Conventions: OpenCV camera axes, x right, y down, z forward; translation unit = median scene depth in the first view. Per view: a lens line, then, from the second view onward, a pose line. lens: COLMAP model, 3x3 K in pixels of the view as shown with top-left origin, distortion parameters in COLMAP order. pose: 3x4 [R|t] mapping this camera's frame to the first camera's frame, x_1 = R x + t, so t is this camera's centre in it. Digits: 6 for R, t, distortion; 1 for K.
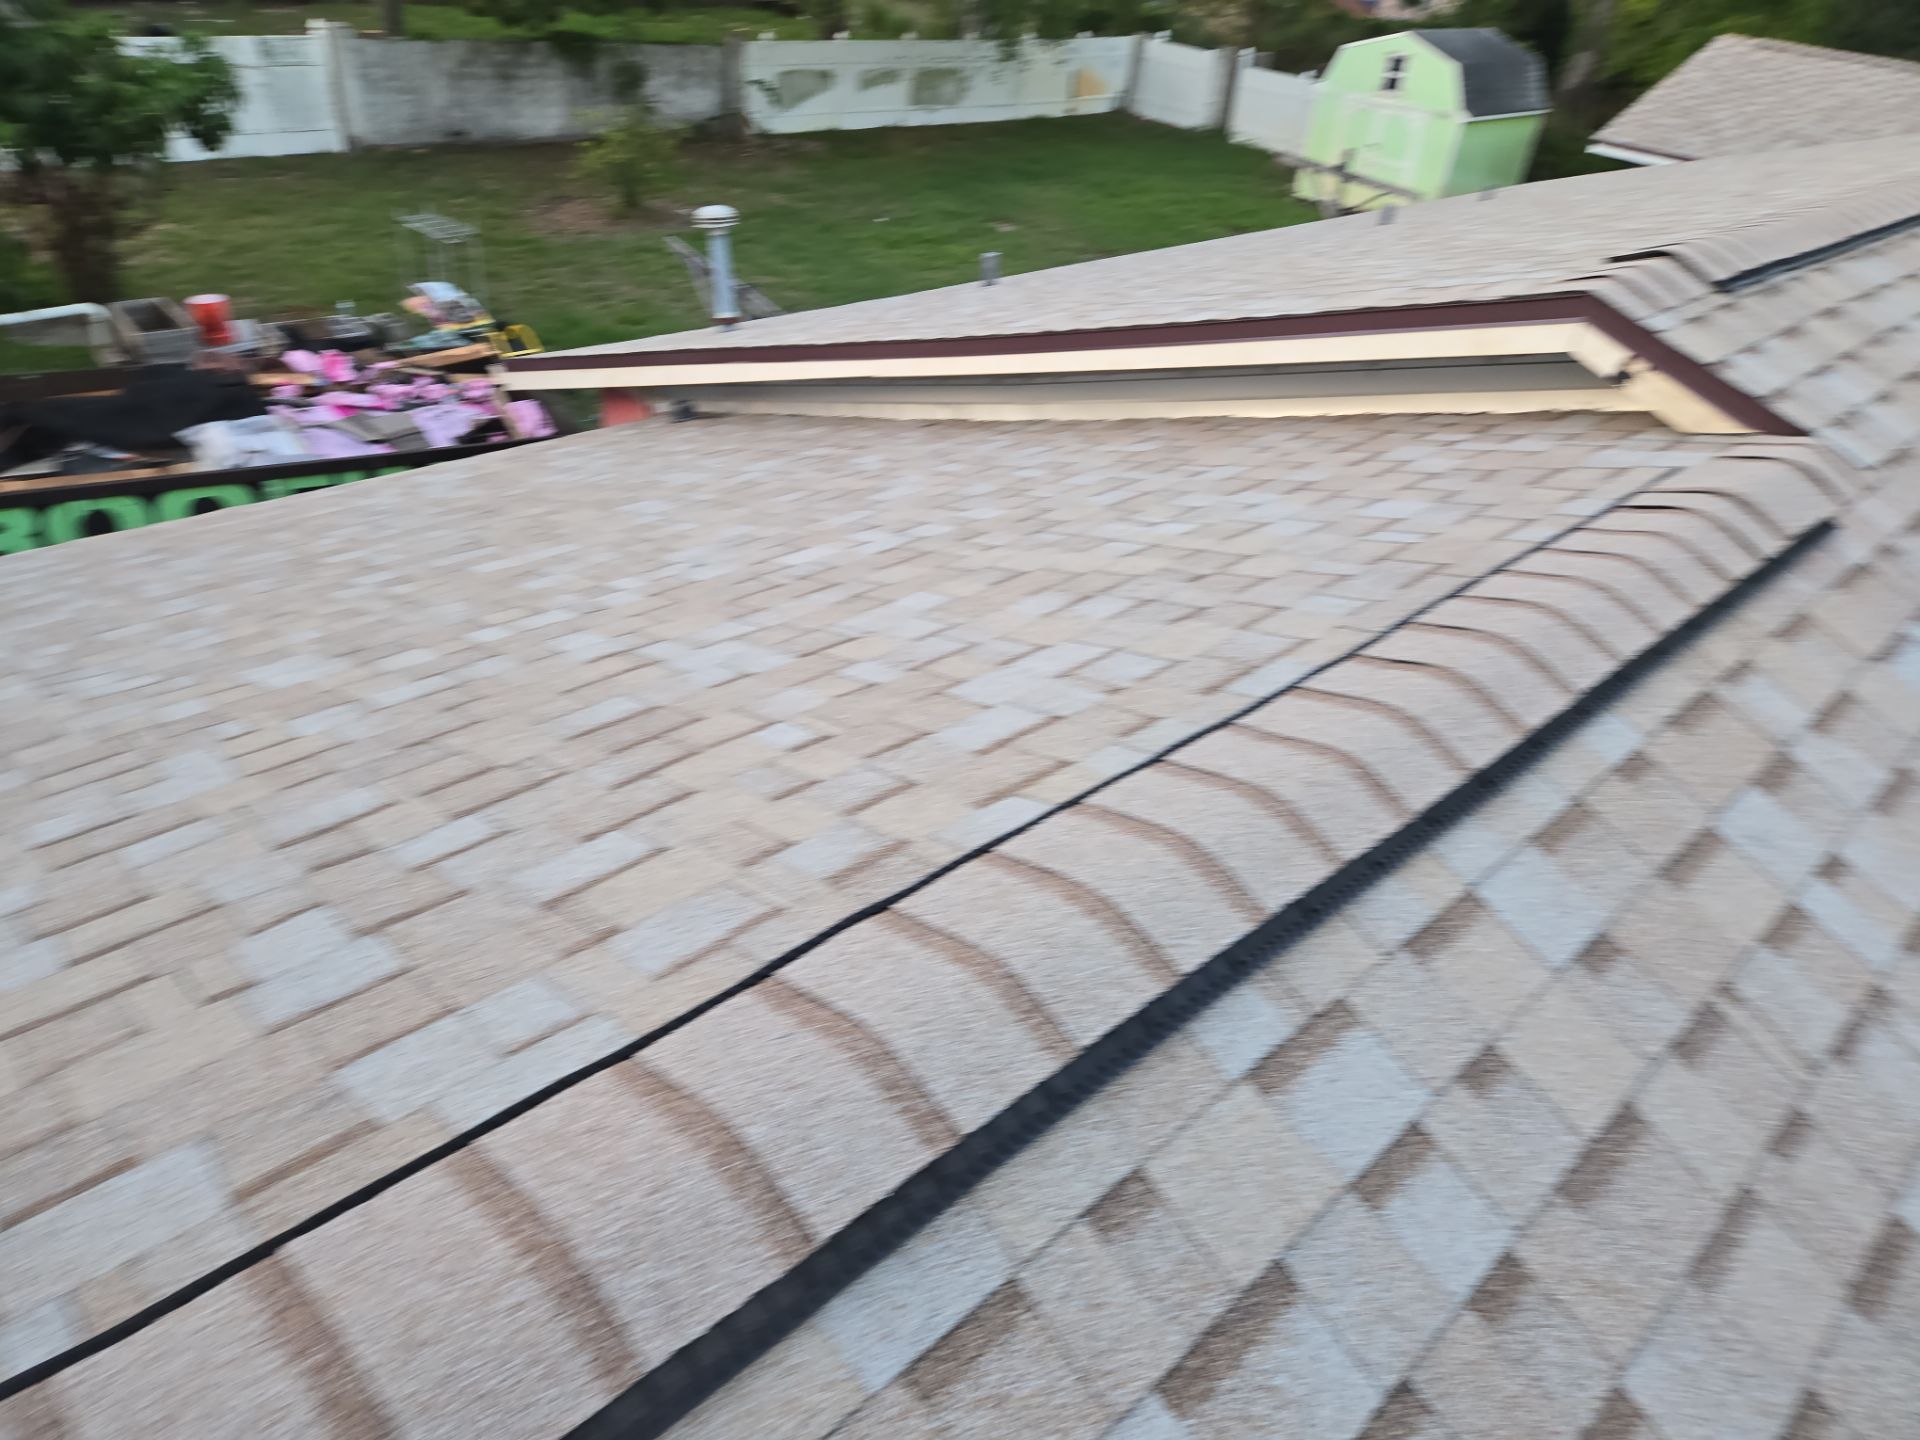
lens RADIAL K [[1281.5, 0, 957.8], [0, 1281.5, 723.9], [0, 0, 1]] dist [0.089704, -0.079787]
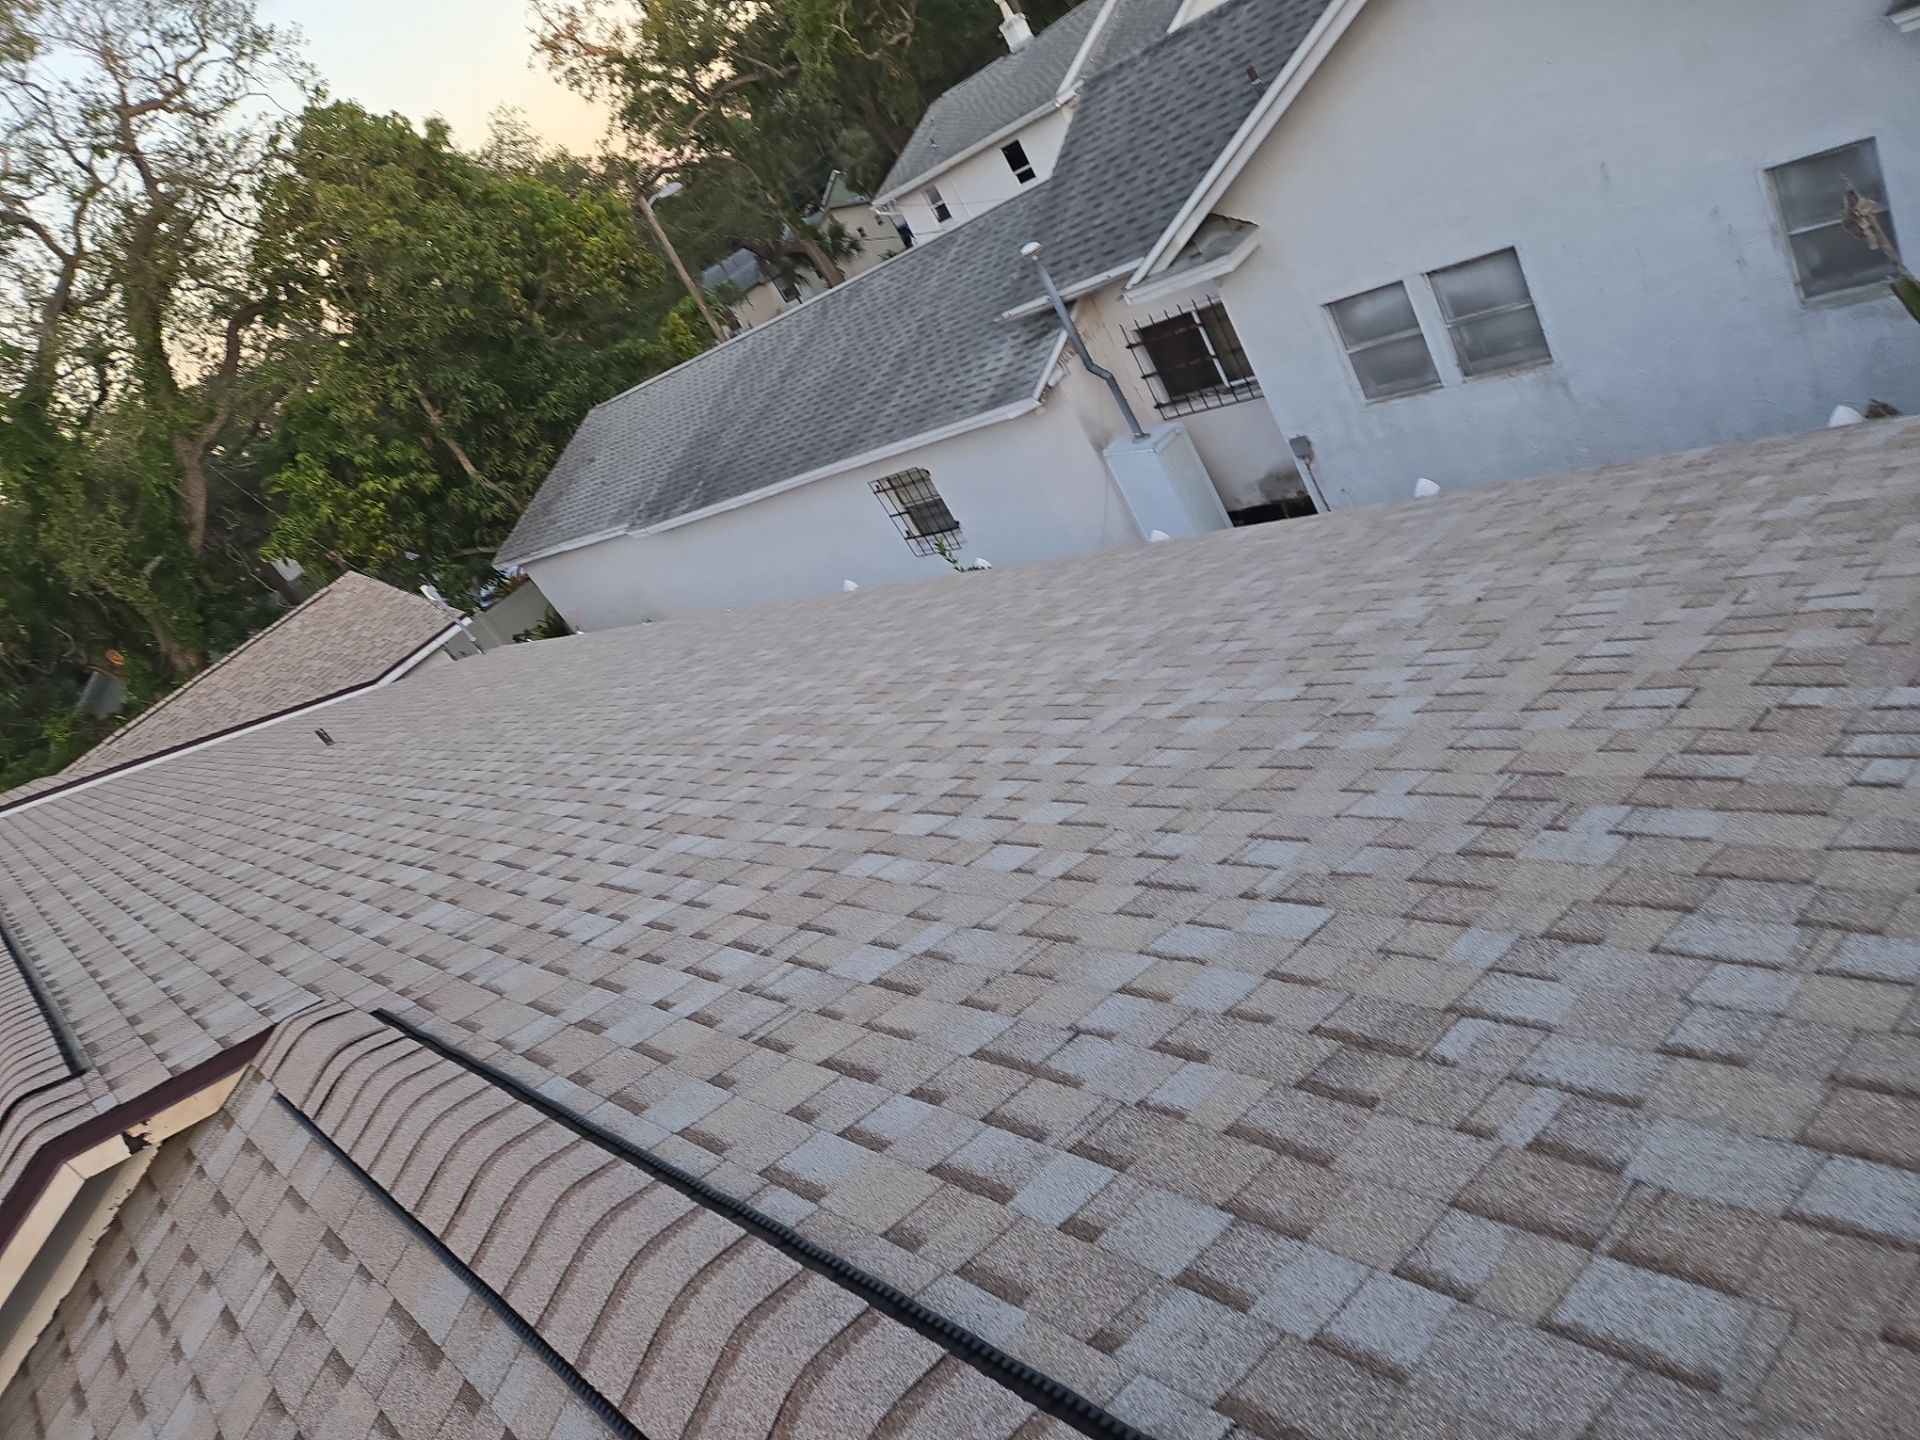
lens RADIAL K [[1281.5, 0, 957.8], [0, 1281.5, 723.9], [0, 0, 1]] dist [0.089704, -0.079787]
pose [[-0.089858, -0.498513, 0.862213, -0.365336], [0.891758, 0.345233, 0.292544, -0.097044], [-0.443501, 0.795172, 0.413531, -0.070556]]
